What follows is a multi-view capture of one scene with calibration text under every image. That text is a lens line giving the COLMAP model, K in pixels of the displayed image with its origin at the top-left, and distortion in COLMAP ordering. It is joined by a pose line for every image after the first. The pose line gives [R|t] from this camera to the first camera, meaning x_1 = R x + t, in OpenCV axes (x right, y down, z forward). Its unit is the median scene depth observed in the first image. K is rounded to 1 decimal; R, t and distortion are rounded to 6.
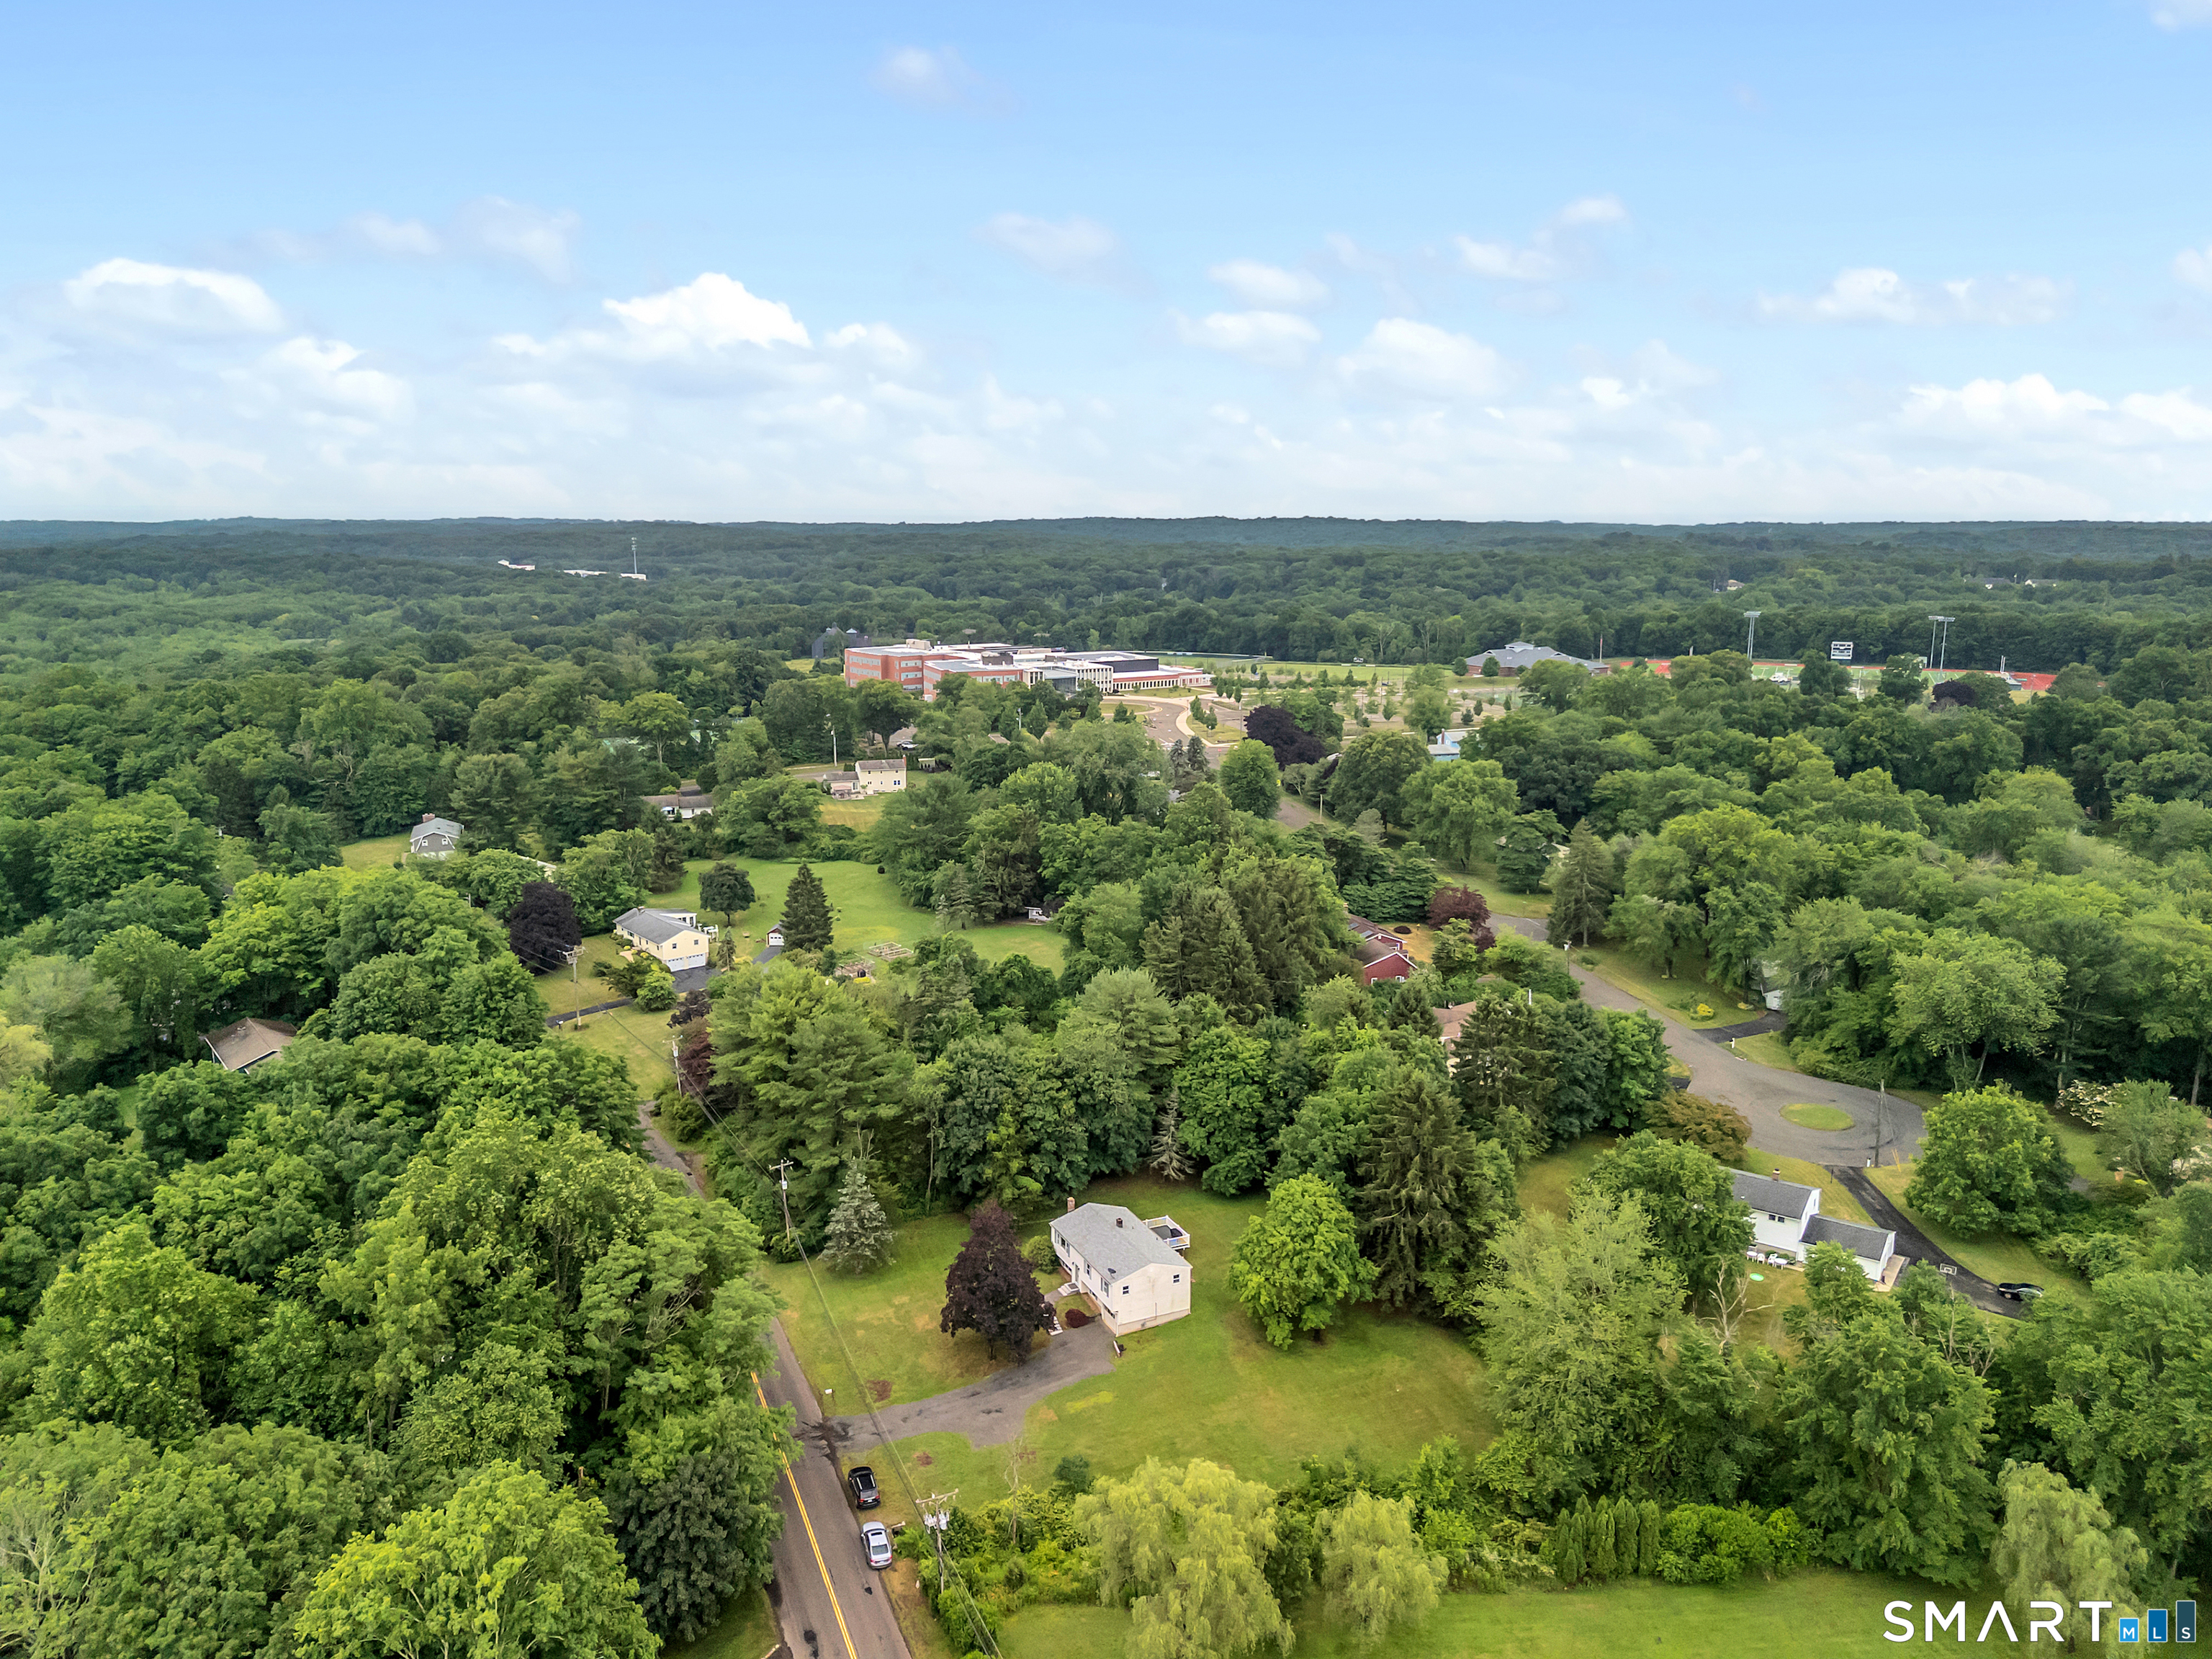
lens RADIAL K [[1619.7, 0, 1106.6], [0, 1619.7, 817.4], [0, 0, 1]] dist [0.080505, -0.078688]
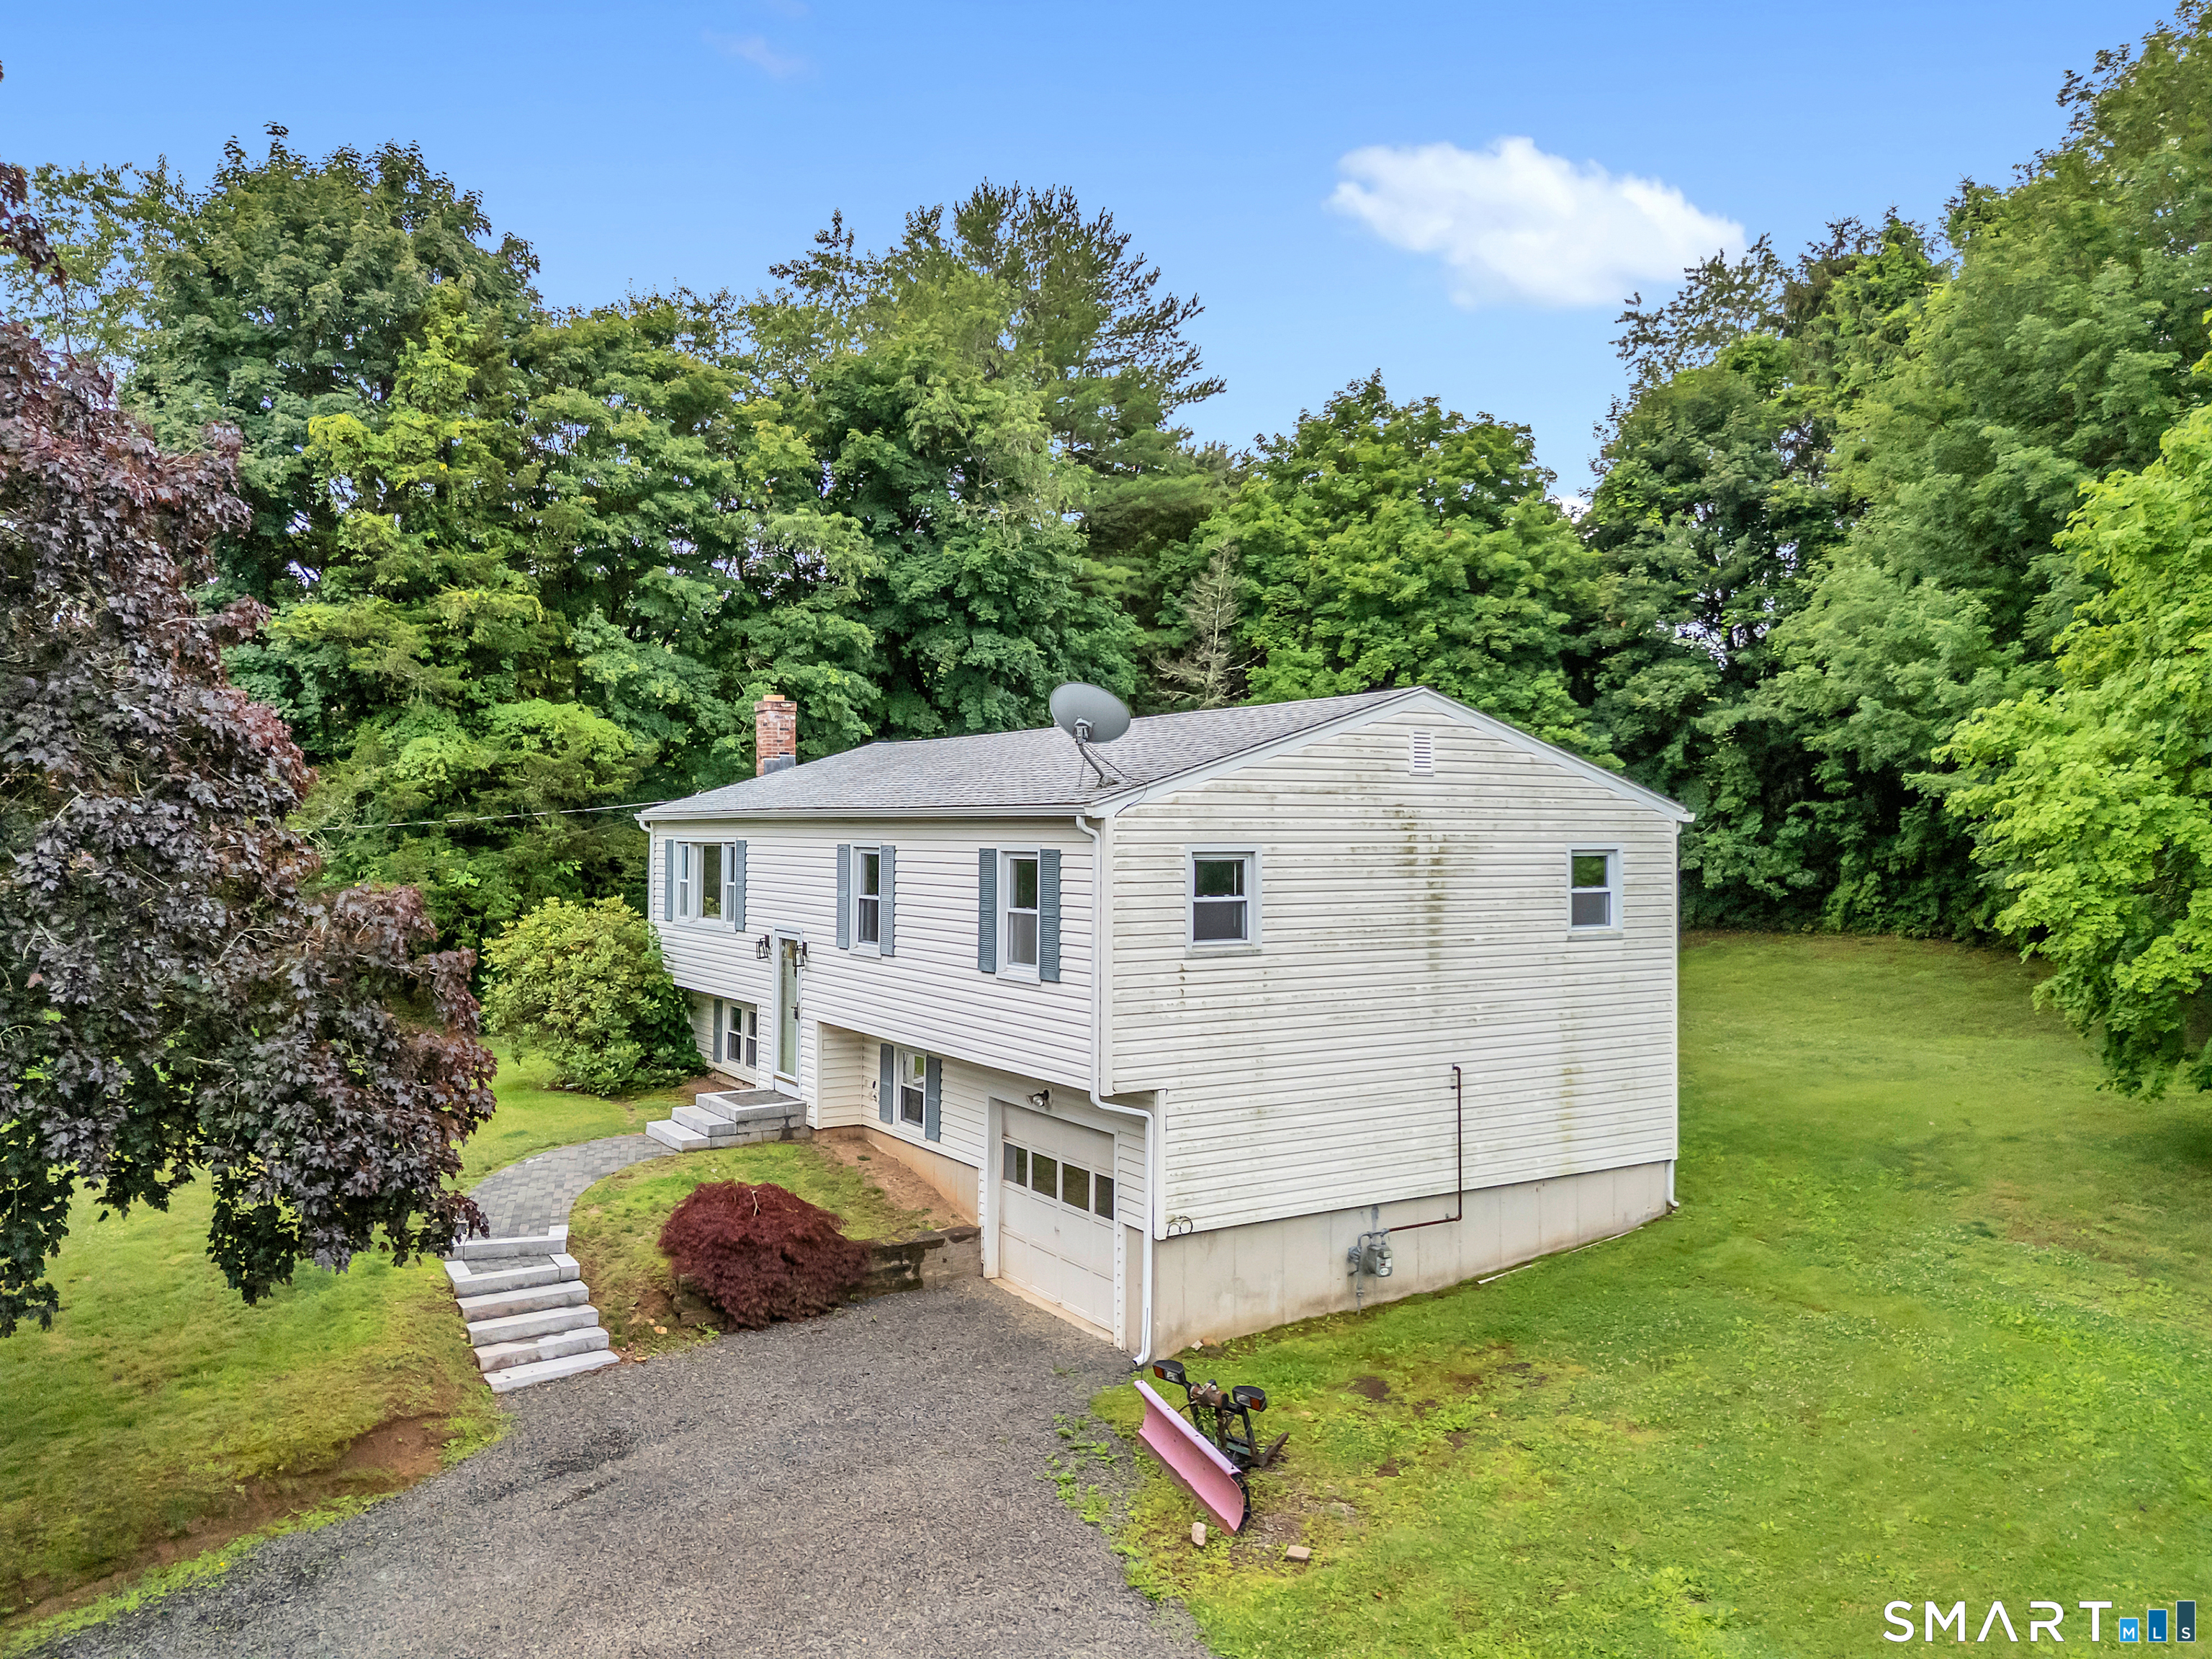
lens RADIAL K [[1613.3, 0, 1106.0], [0, 1613.3, 829.5], [0, 0, 1]] dist [0.059912, -0.039864]
pose [[0.992297, 0.000906, 0.123874, -0.007734], [0.023727, 0.980069, -0.197234, 0.272072], [-0.121584, 0.198654, 0.972499, 0.796006]]
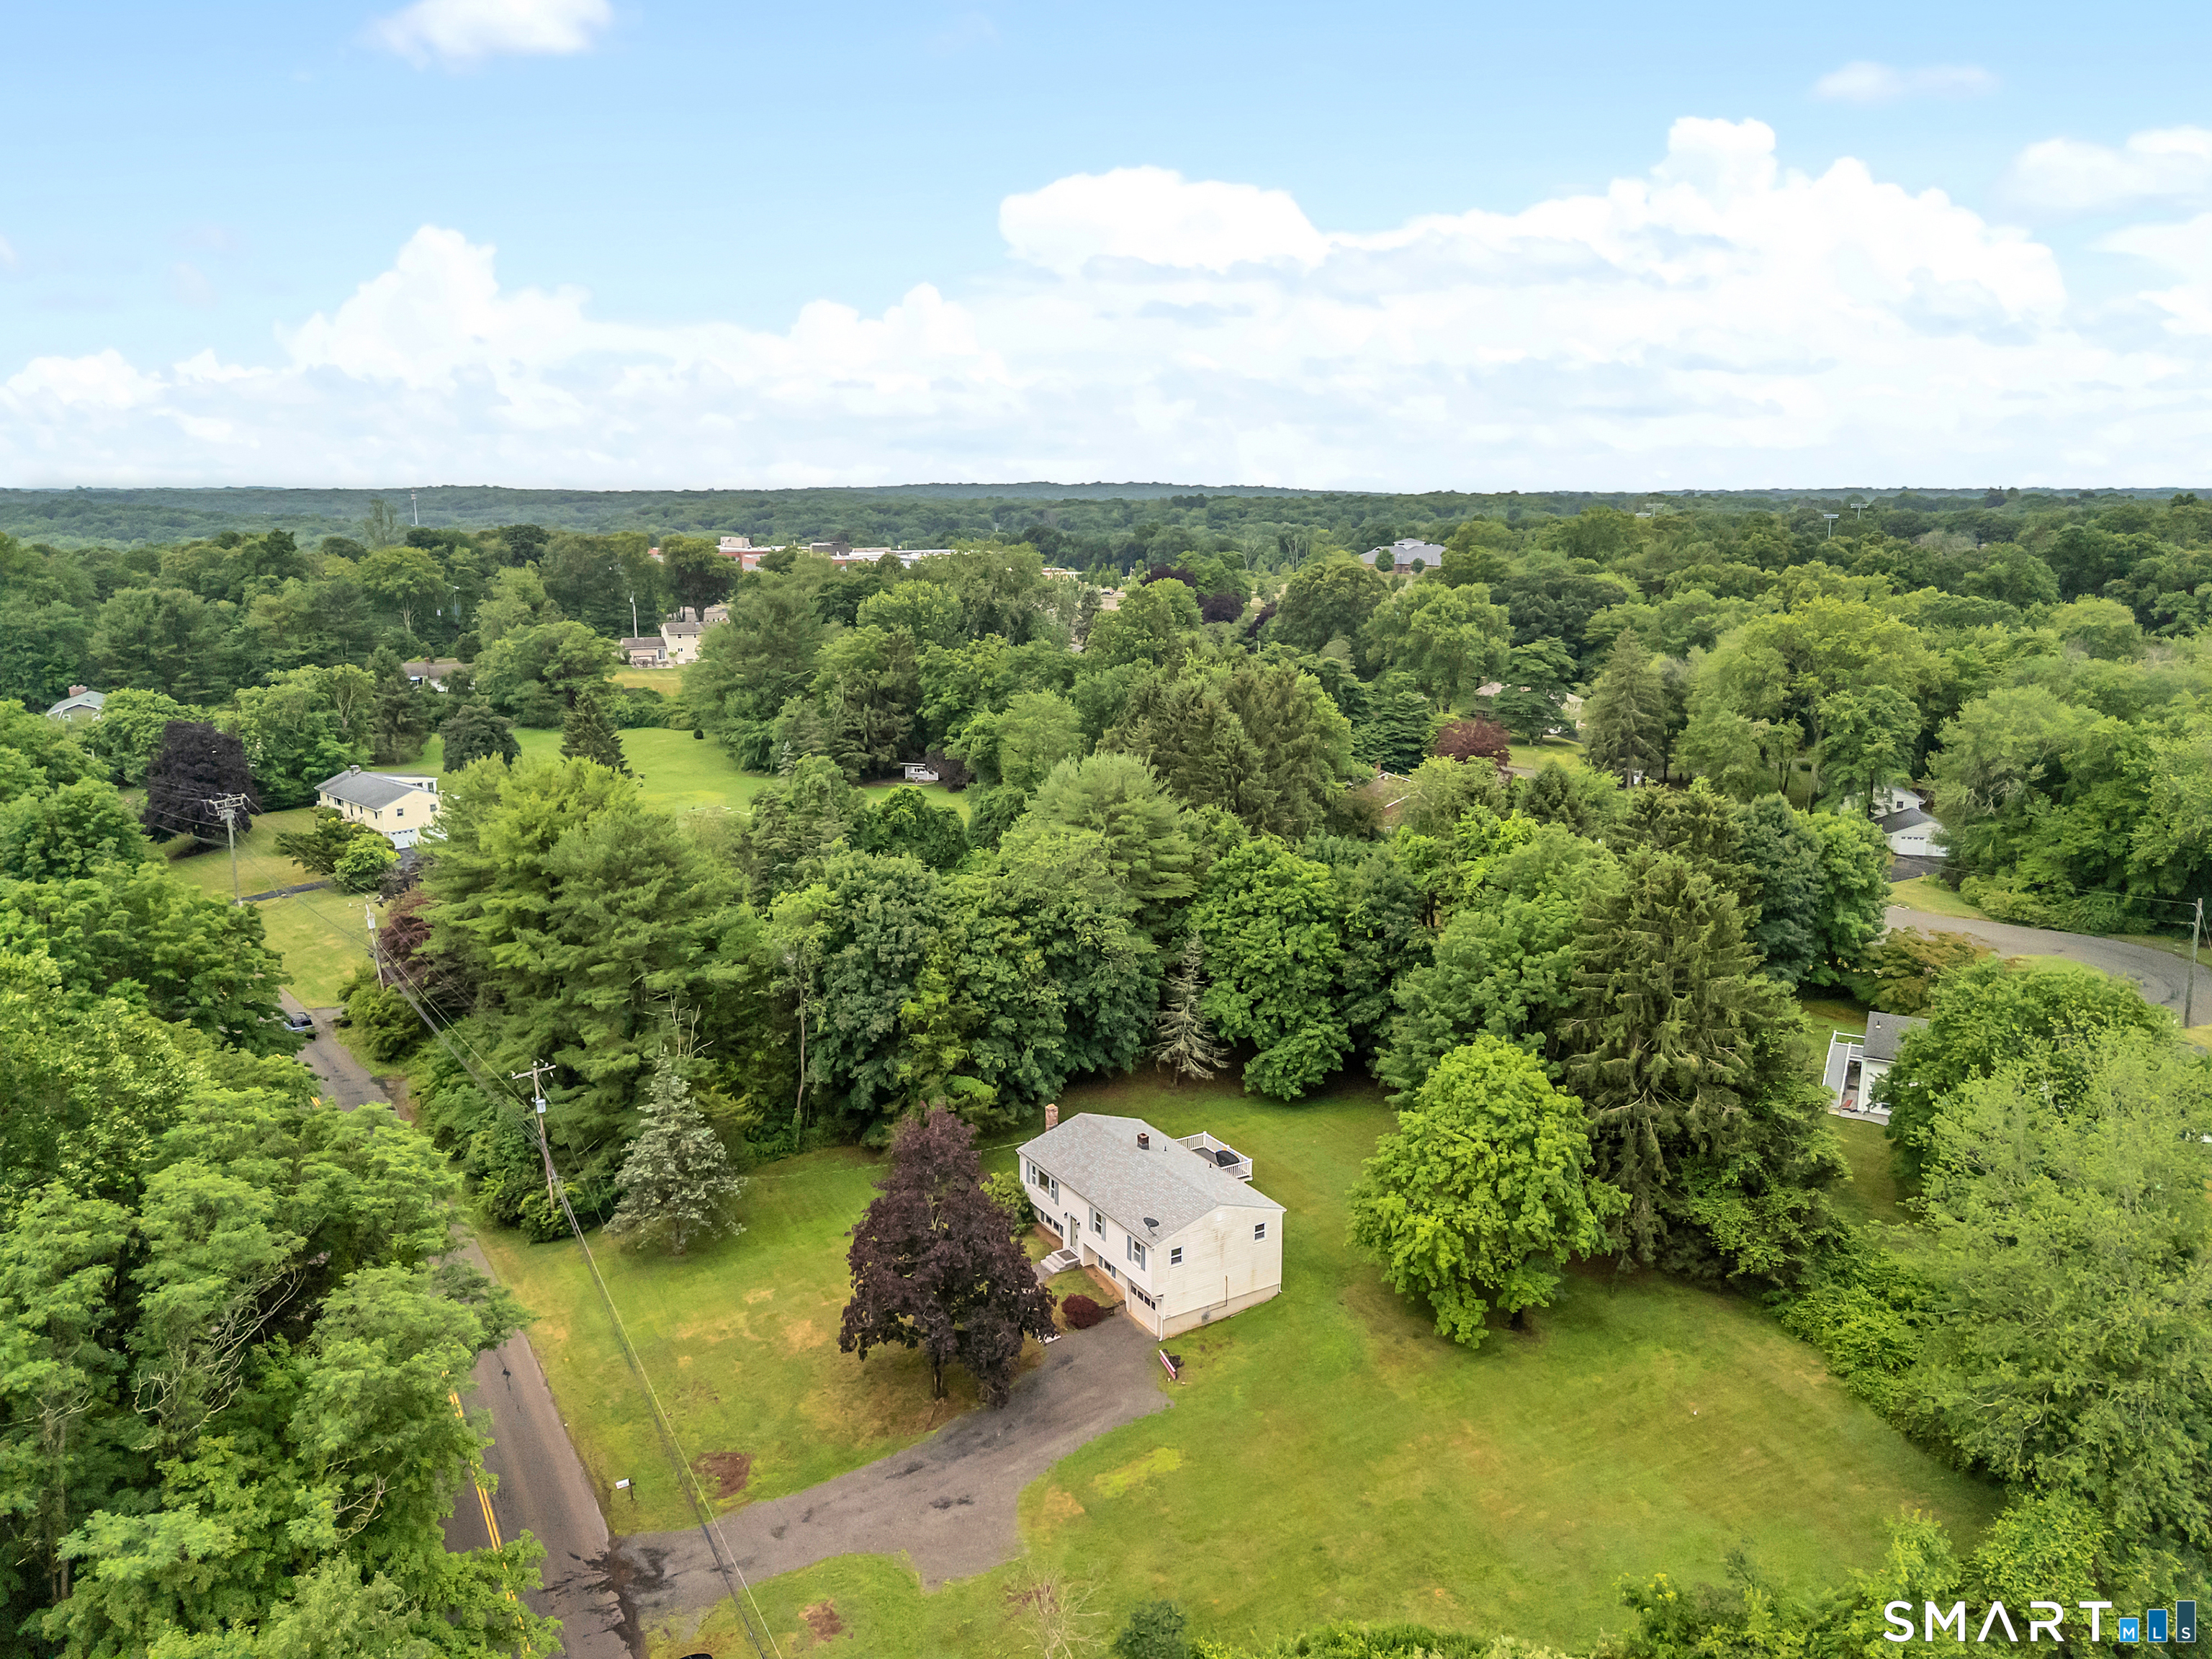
lens RADIAL K [[1613.3, 0, 1106.0], [0, 1613.3, 829.5], [0, 0, 1]] dist [0.059912, -0.039864]
pose [[0.993822, -0.022217, 0.108742, -0.060451], [0.020265, 0.999614, 0.019026, 0.119879], [-0.109123, -0.016705, 0.993888, 0.409200]]
